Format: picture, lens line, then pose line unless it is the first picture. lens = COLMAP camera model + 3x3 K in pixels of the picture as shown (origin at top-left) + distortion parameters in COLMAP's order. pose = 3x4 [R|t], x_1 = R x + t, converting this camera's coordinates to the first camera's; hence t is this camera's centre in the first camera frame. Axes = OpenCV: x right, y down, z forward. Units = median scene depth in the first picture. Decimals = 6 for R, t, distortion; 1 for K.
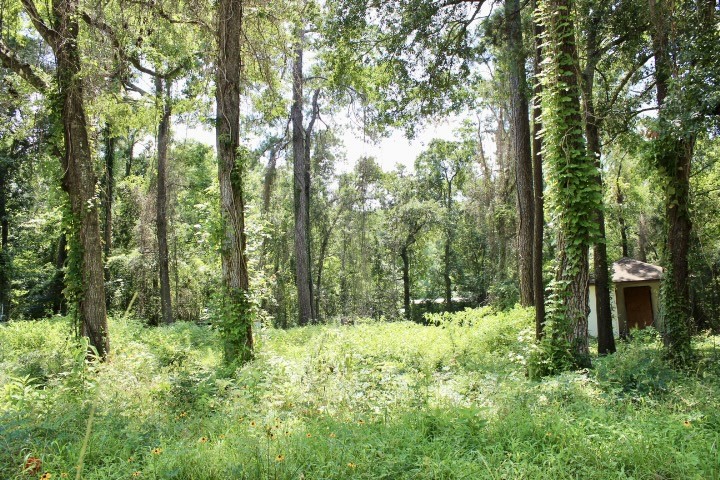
lens RADIAL K [[600.0, 0, 360.0], [0, 600.0, 240.0], [0, 0, 1]] dist [-0.177291, 0.167019]
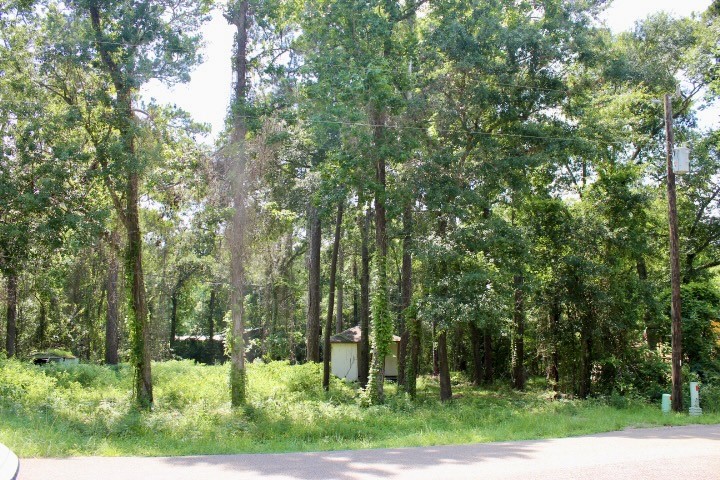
lens RADIAL K [[600.0, 0, 360.0], [0, 600.0, 240.0], [0, 0, 1]] dist [-0.177291, 0.167019]
pose [[0.889318, 0.105114, 0.445045, -0.212478], [-0.085529, 0.994283, -0.063927, -0.072296], [-0.449220, 0.018787, 0.893223, -0.299735]]
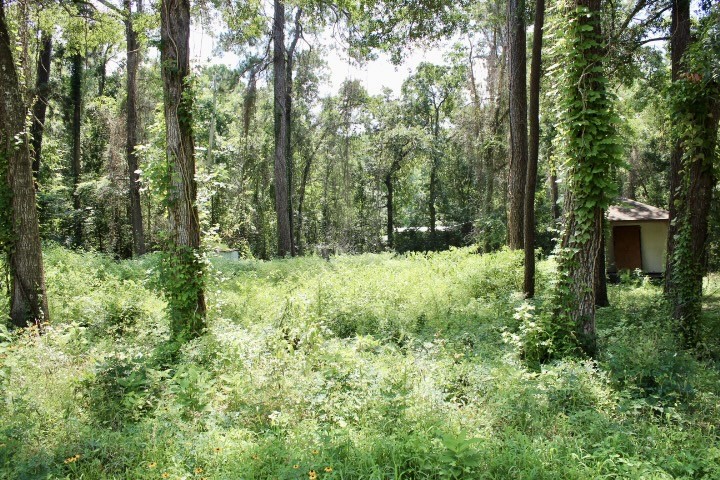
lens RADIAL K [[600.0, 0, 360.0], [0, 600.0, 240.0], [0, 0, 1]] dist [-0.177291, 0.167019]
pose [[0.999463, 0.018106, 0.027293, 0.004474], [-0.021471, 0.991474, 0.128525, -0.009837], [-0.024734, -0.129042, 0.991331, 0.037466]]
